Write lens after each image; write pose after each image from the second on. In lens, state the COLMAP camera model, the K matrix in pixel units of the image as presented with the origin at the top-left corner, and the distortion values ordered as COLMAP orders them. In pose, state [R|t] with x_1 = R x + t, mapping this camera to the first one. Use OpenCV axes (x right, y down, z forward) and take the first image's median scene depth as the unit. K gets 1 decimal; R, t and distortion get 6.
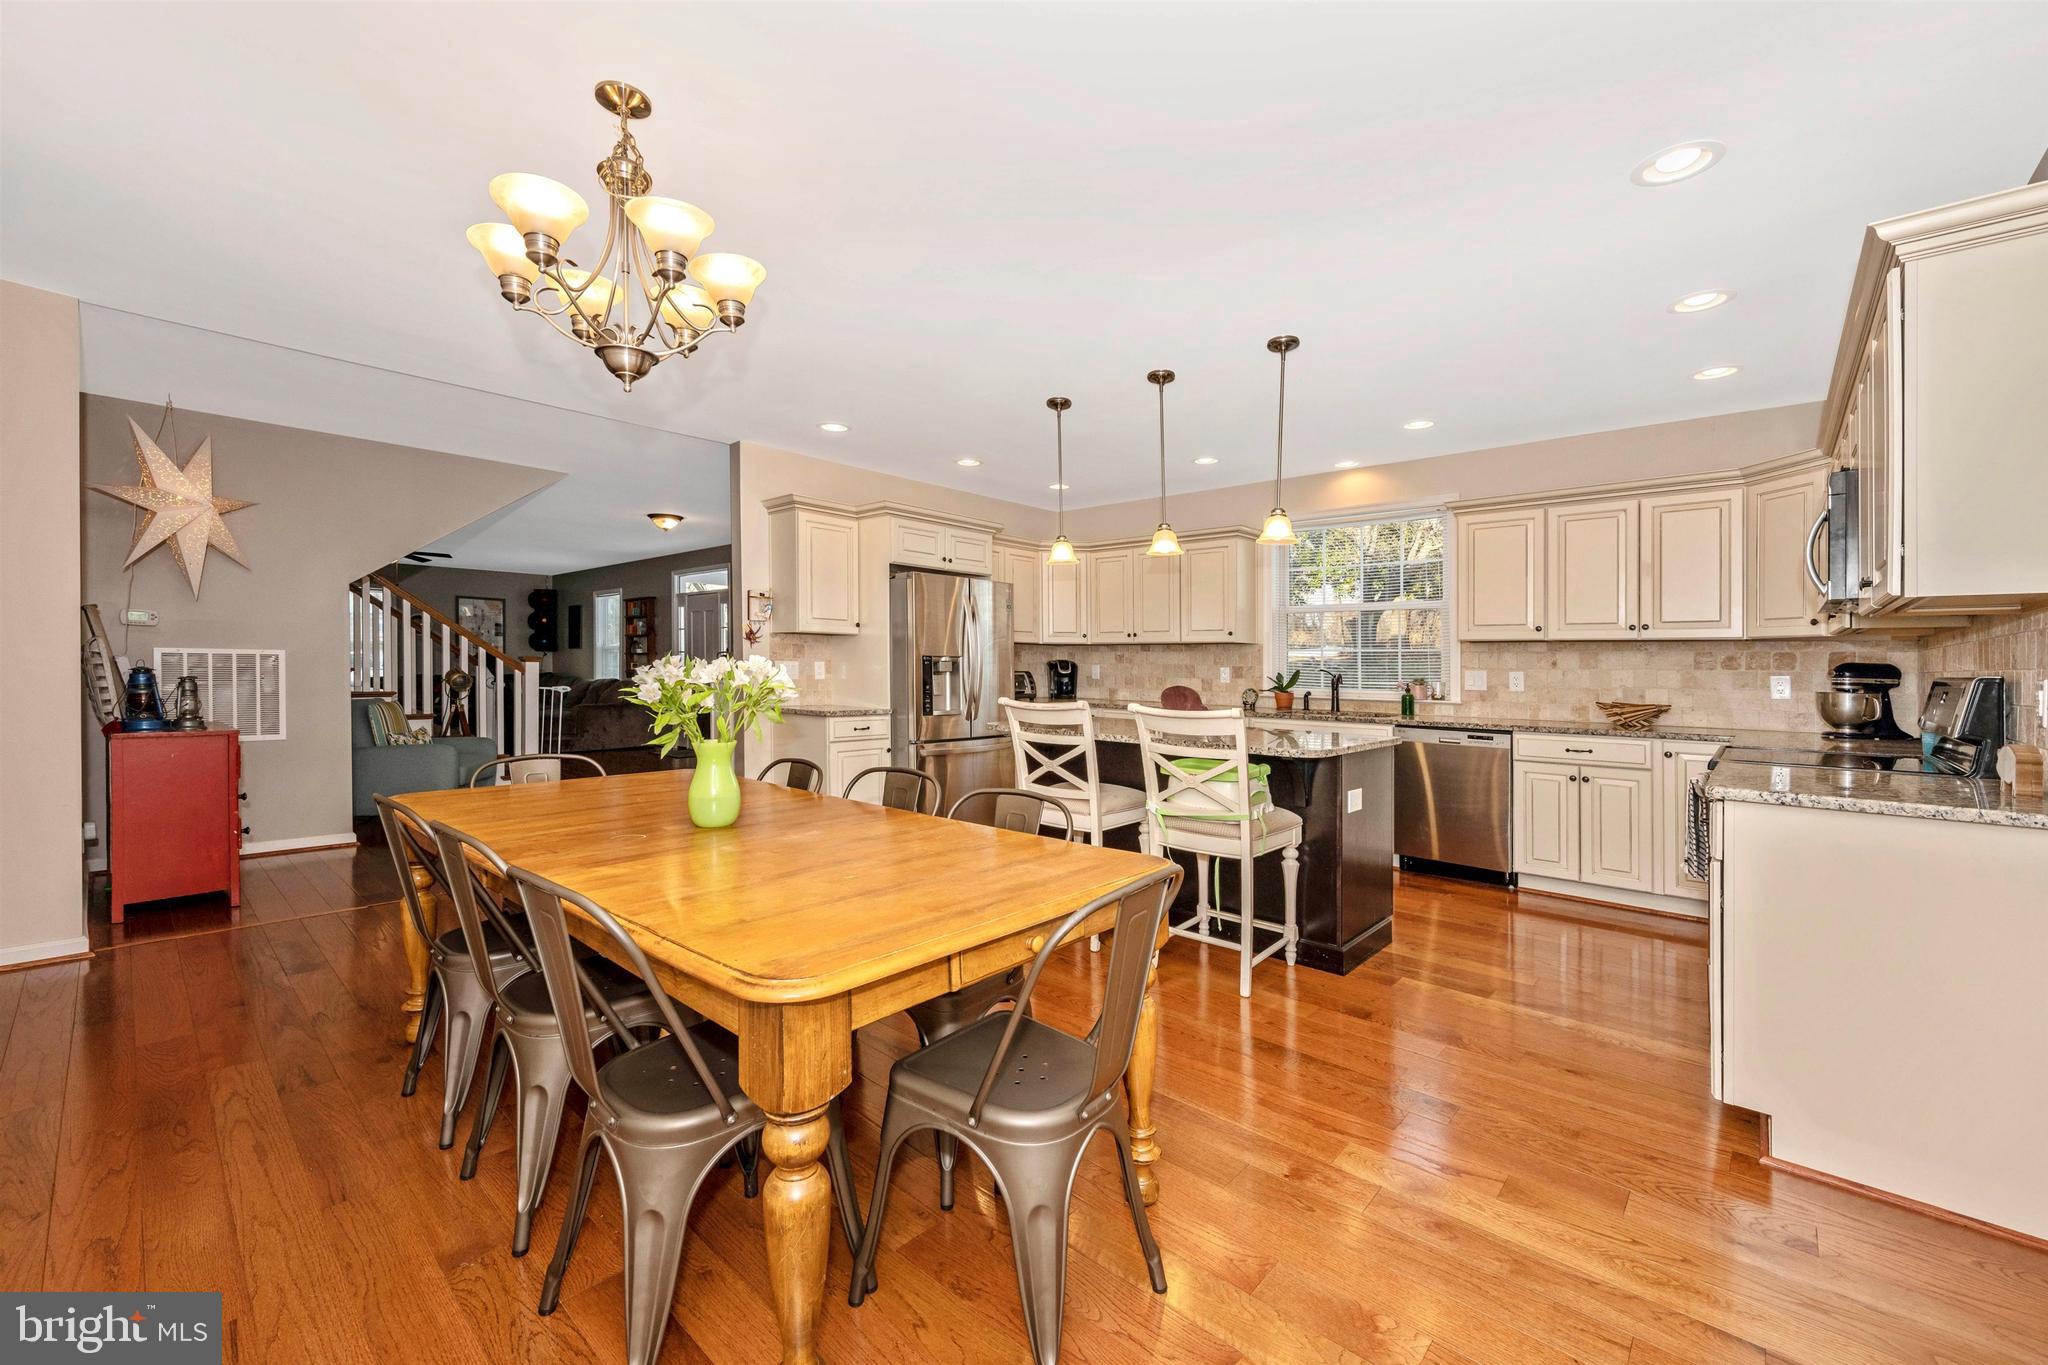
lens RADIAL K [[820.5, 0, 1019.1], [0, 820.5, 668.5], [0, 0, 1]] dist [0.000270, 0.000157]
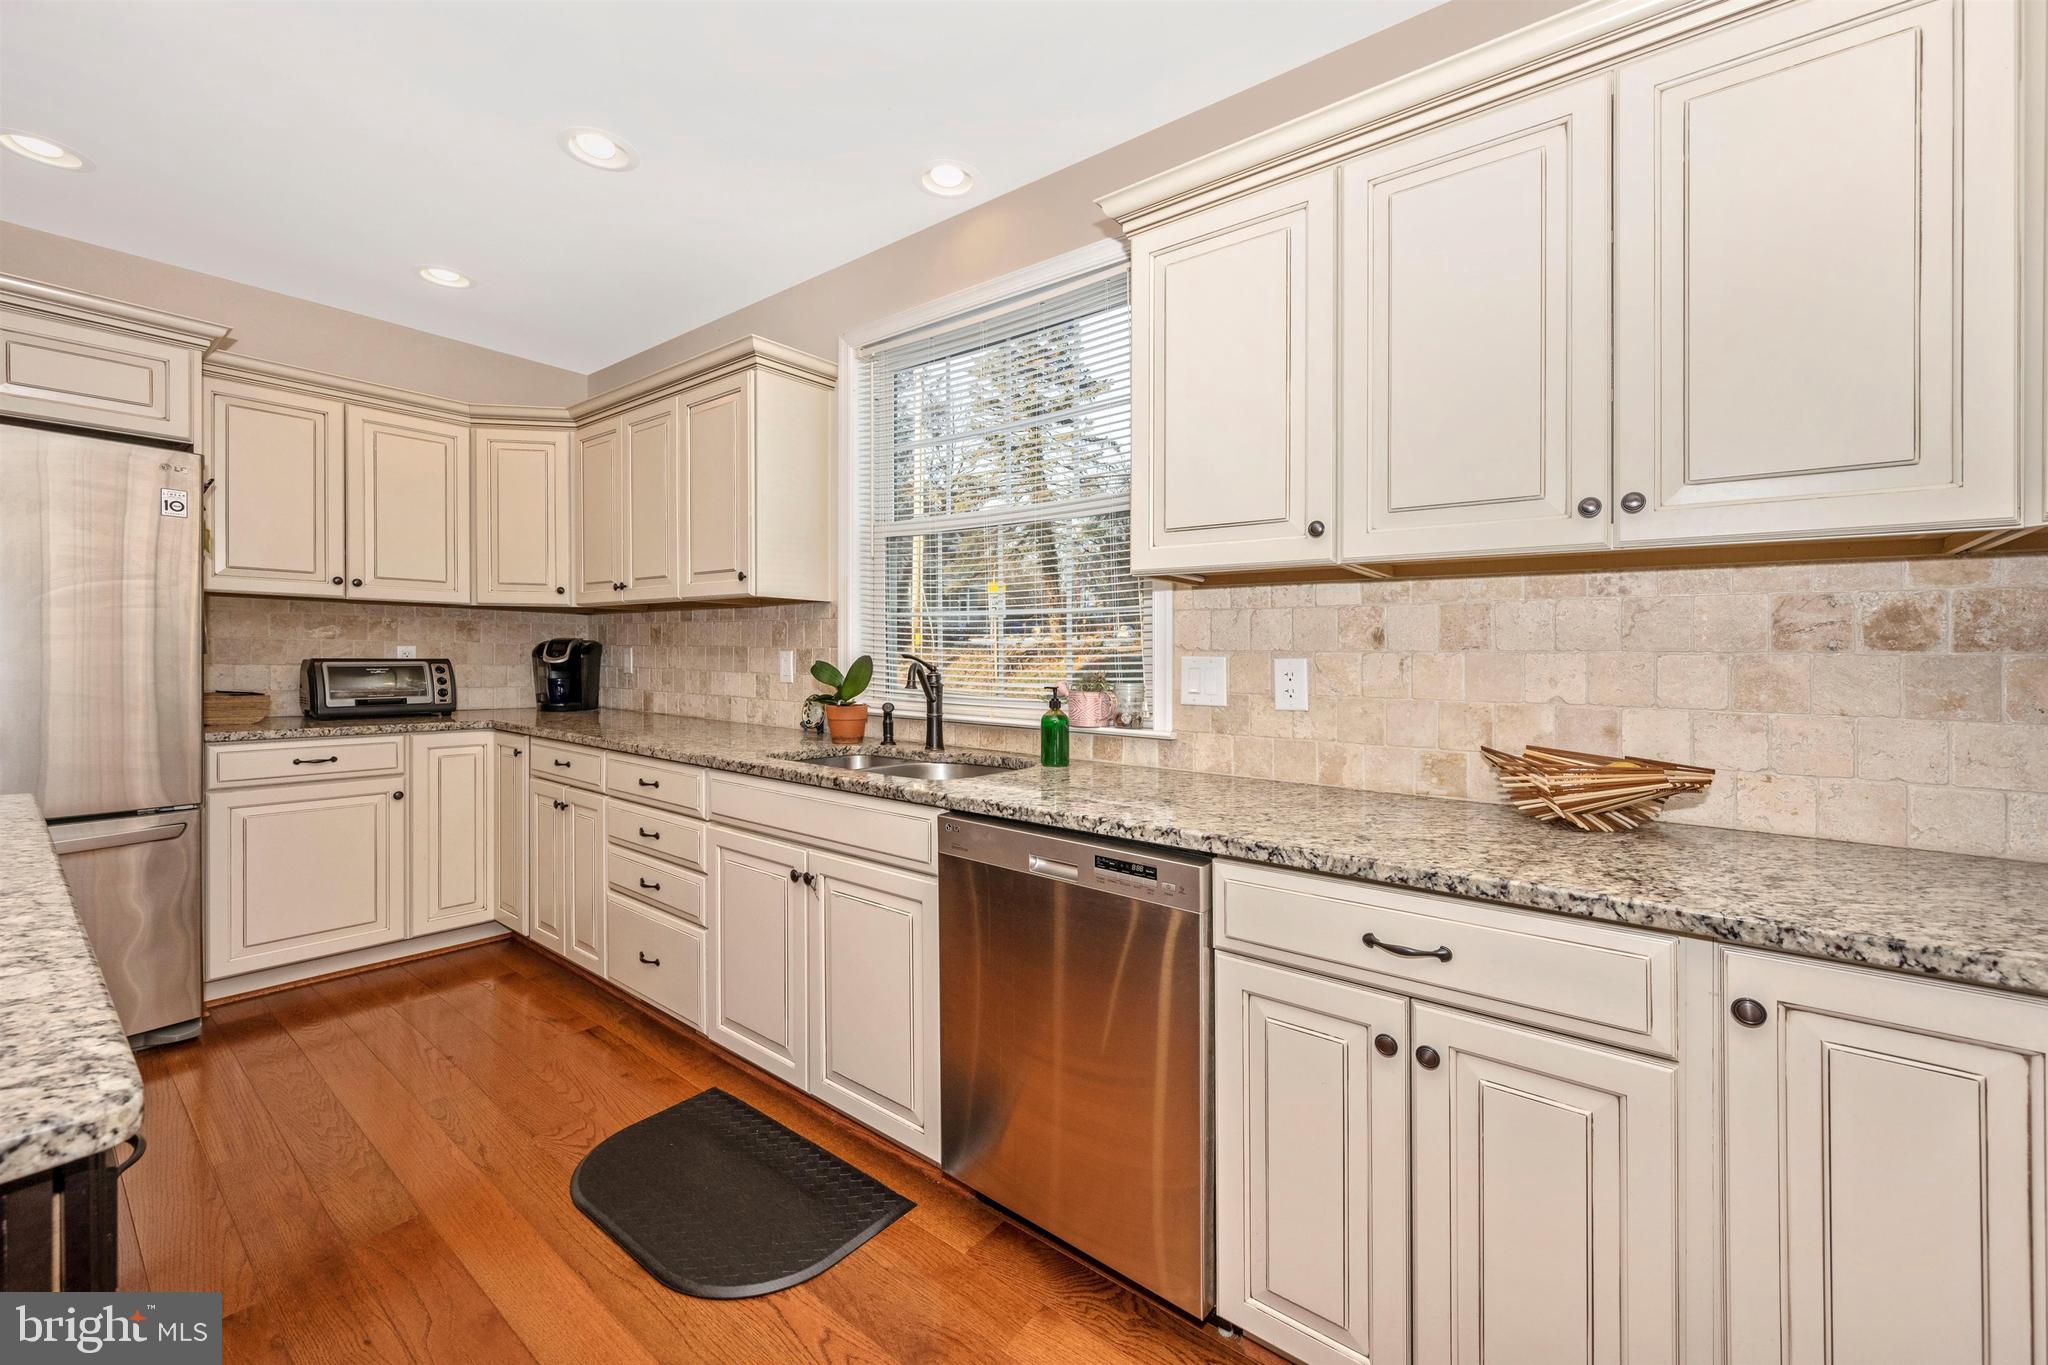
lens RADIAL K [[820.5, 0, 1027.3], [0, 820.5, 660.7], [0, 0, 1]] dist [0.000270, 0.000157]
pose [[0.997595, -0.002706, 0.069257, 0.472775], [0.002298, 0.999980, 0.005963, 0.002550], [-0.069272, -0.005790, 0.997581, 0.648059]]
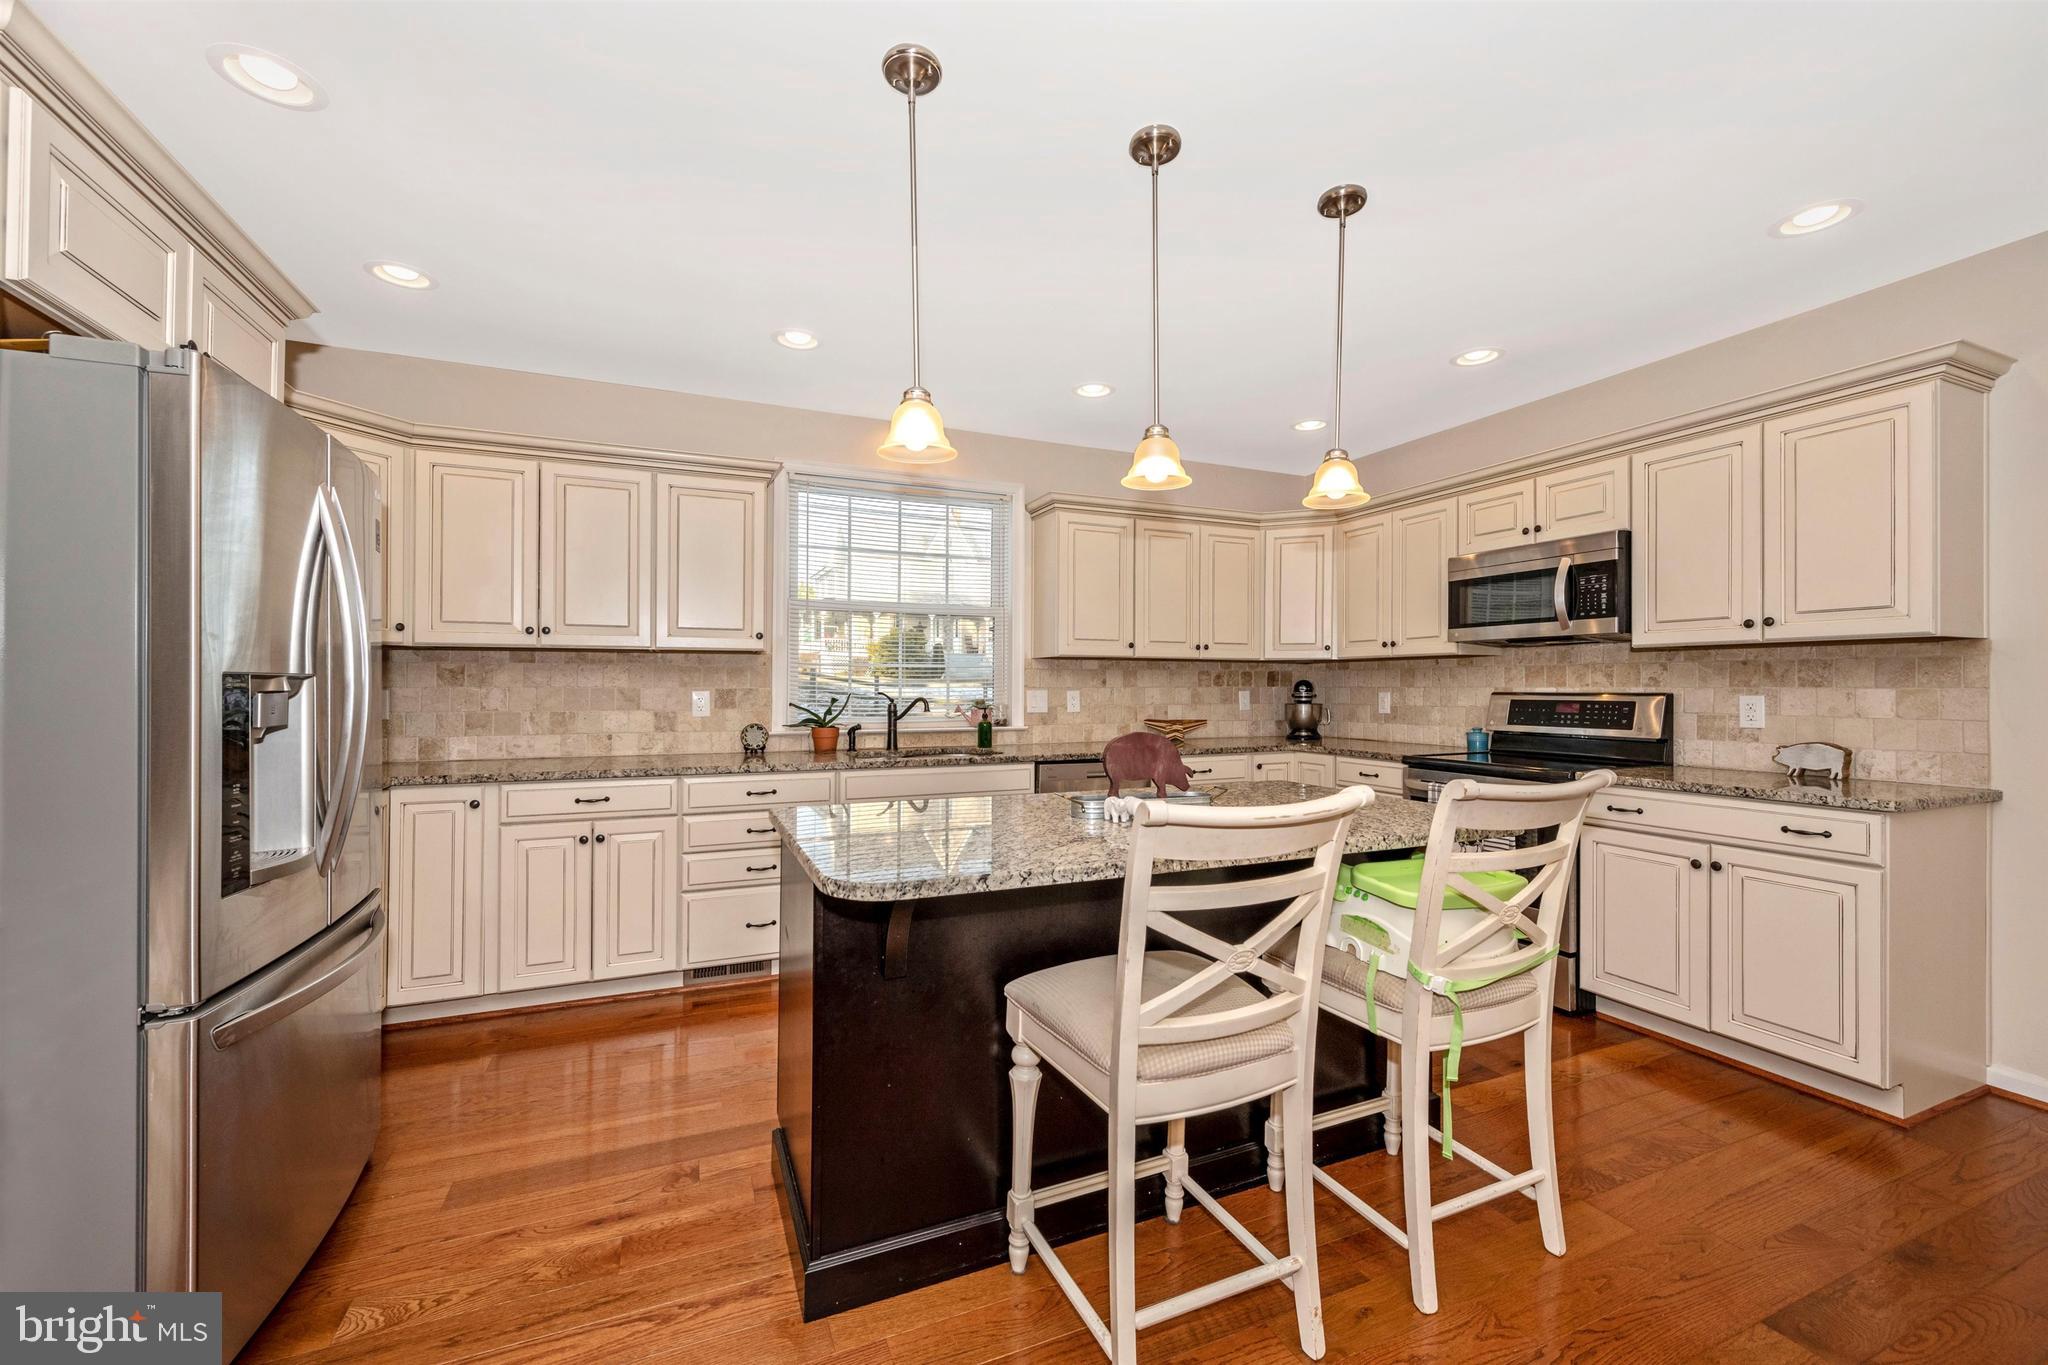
lens RADIAL K [[820.5, 0, 1028.1], [0, 820.5, 672.9], [0, 0, 1]] dist [0.000270, 0.000157]
pose [[0.400719, -0.002581, 0.916198, -0.270152], [0.005315, 0.999986, 0.000492, -0.017543], [-0.916186, 0.004673, 0.400727, 0.700073]]
